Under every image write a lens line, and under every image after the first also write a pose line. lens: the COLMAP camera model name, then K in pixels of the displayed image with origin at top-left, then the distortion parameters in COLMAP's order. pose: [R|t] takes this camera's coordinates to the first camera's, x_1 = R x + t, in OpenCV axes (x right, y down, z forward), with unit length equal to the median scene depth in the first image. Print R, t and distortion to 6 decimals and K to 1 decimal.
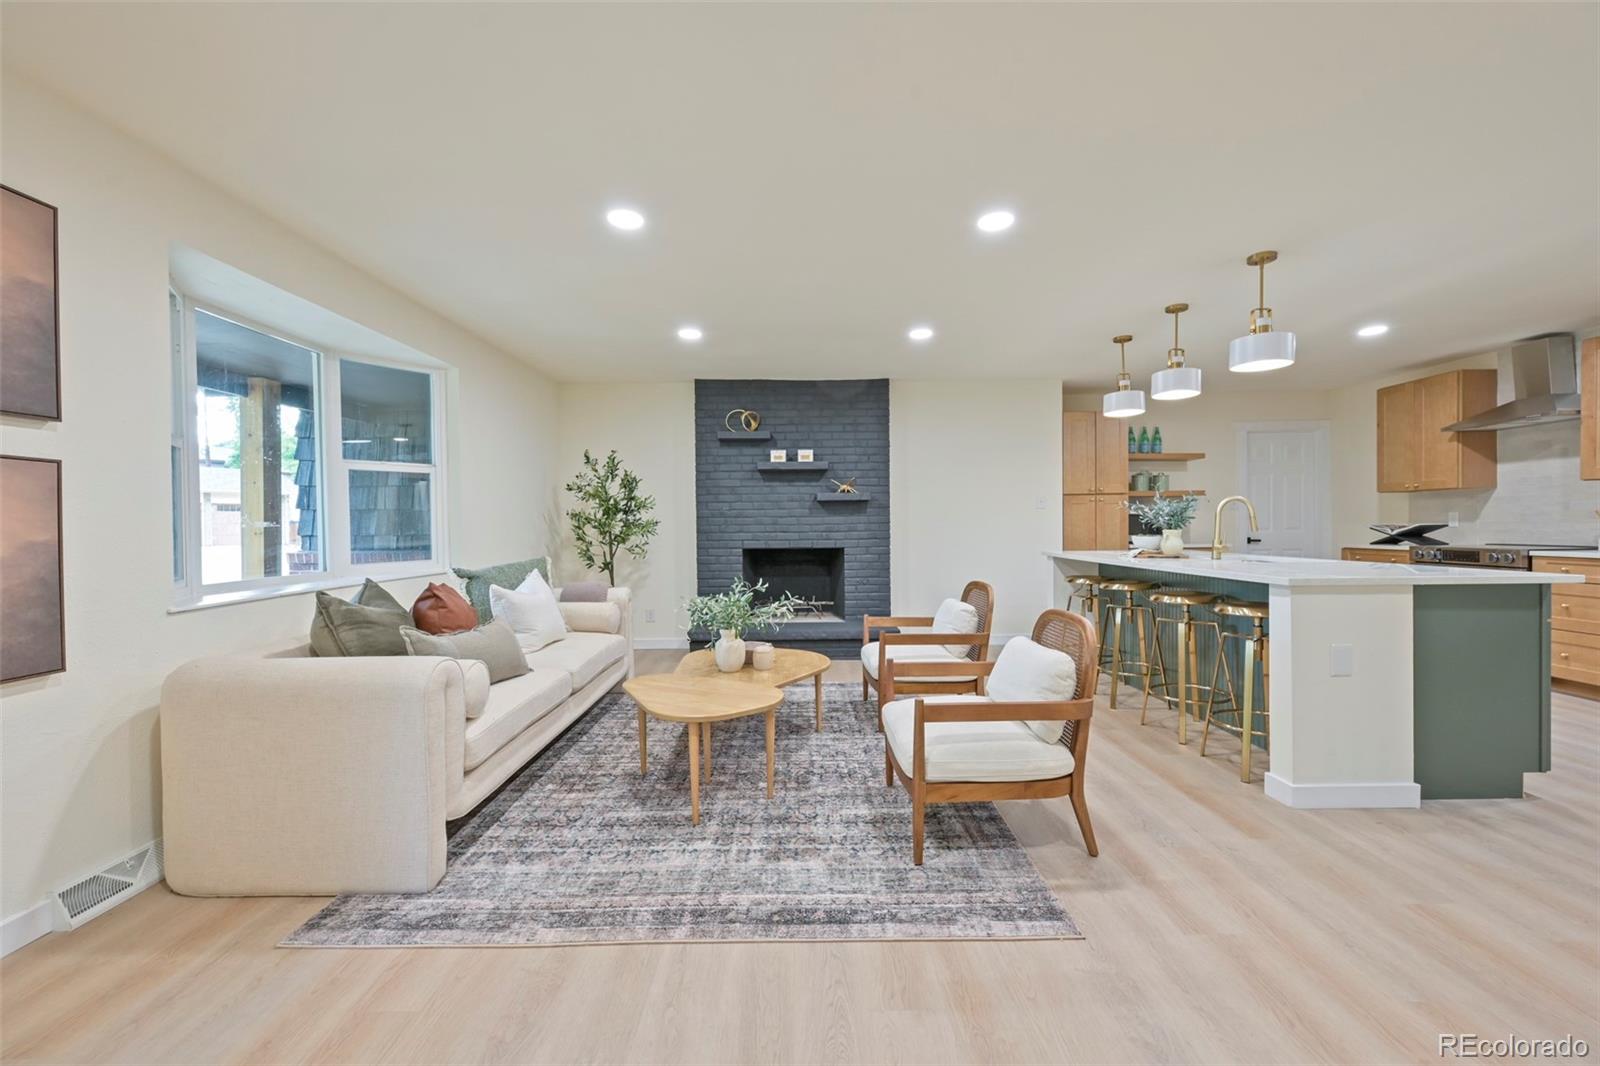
lens RADIAL K [[632.9, 0, 802.9], [0, 632.9, 533.1], [0, 0, 1]] dist [0.000503, -0.000148]
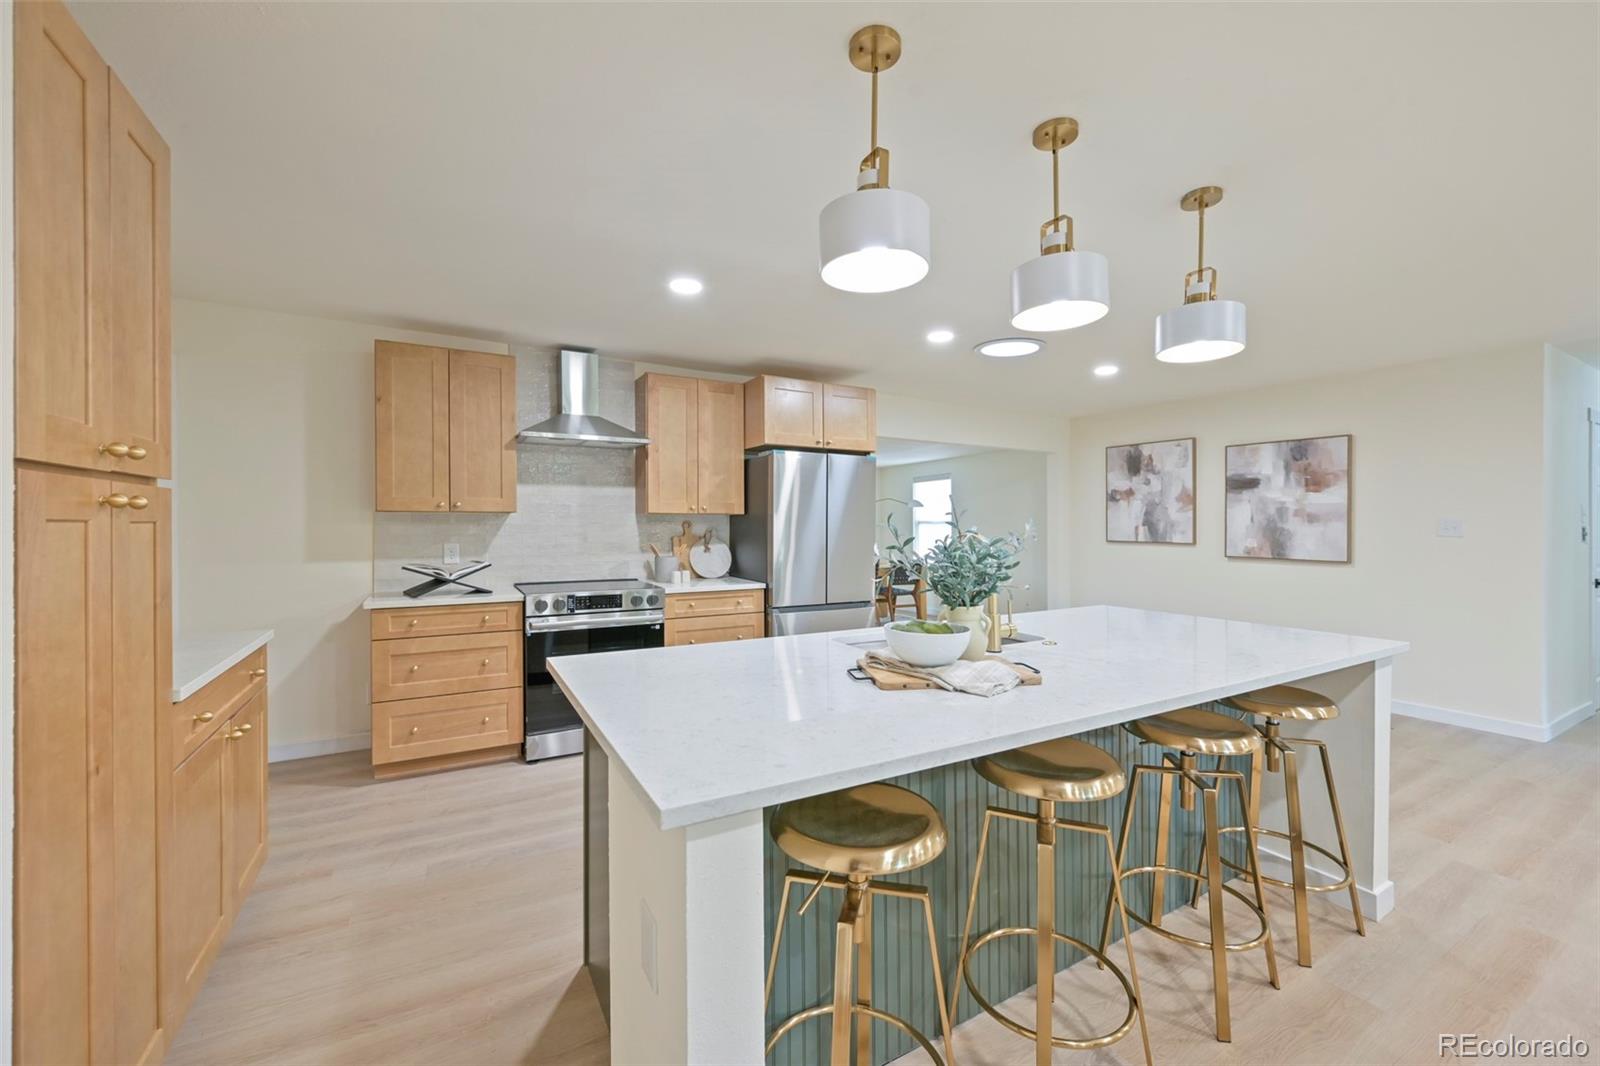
lens RADIAL K [[632.9, 0, 805.7], [0, 632.9, 529.5], [0, 0, 1]] dist [0.000503, -0.000148]
pose [[-0.492965, 0.003103, 0.870043, 0.274512], [0.013078, 0.999907, 0.003843, -0.063957], [-0.869951, 0.013273, -0.492960, 1.391660]]
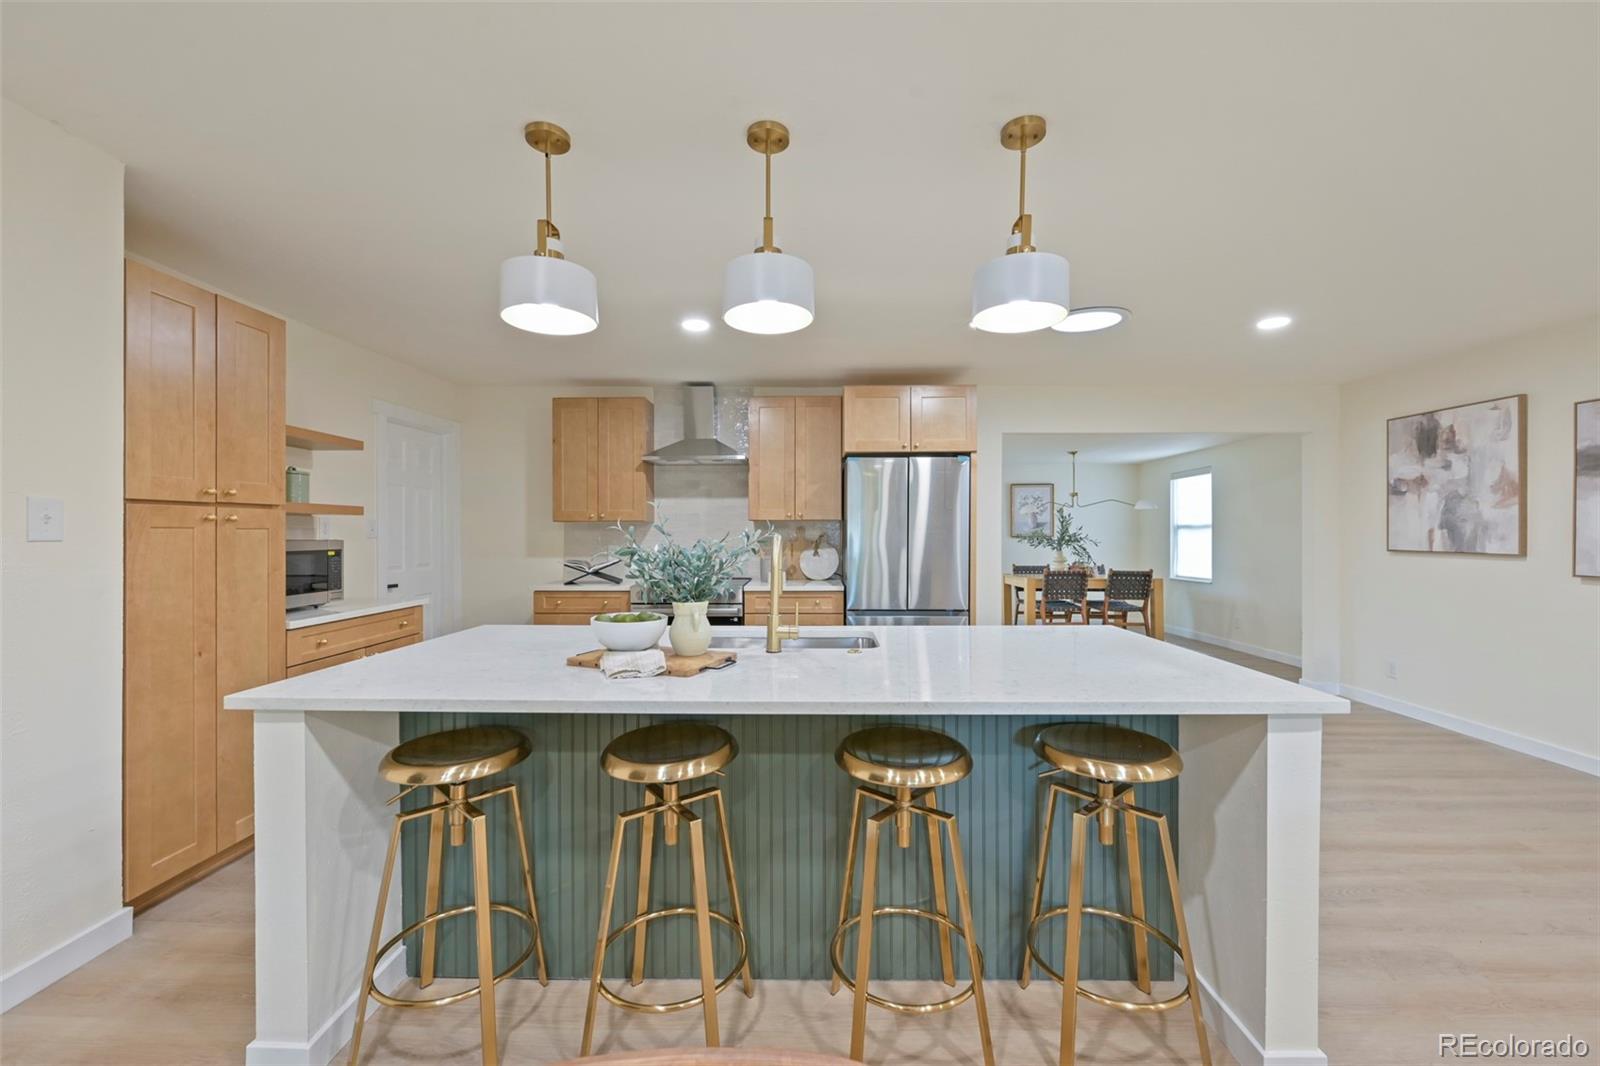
lens RADIAL K [[632.9, 0, 803.8], [0, 632.9, 535.5], [0, 0, 1]] dist [0.000503, -0.000148]
pose [[0.019449, 0.005257, 0.999797, 0.118823], [0.013430, 0.999895, -0.005519, -0.053386], [-0.999721, 0.013534, 0.019376, 0.964334]]
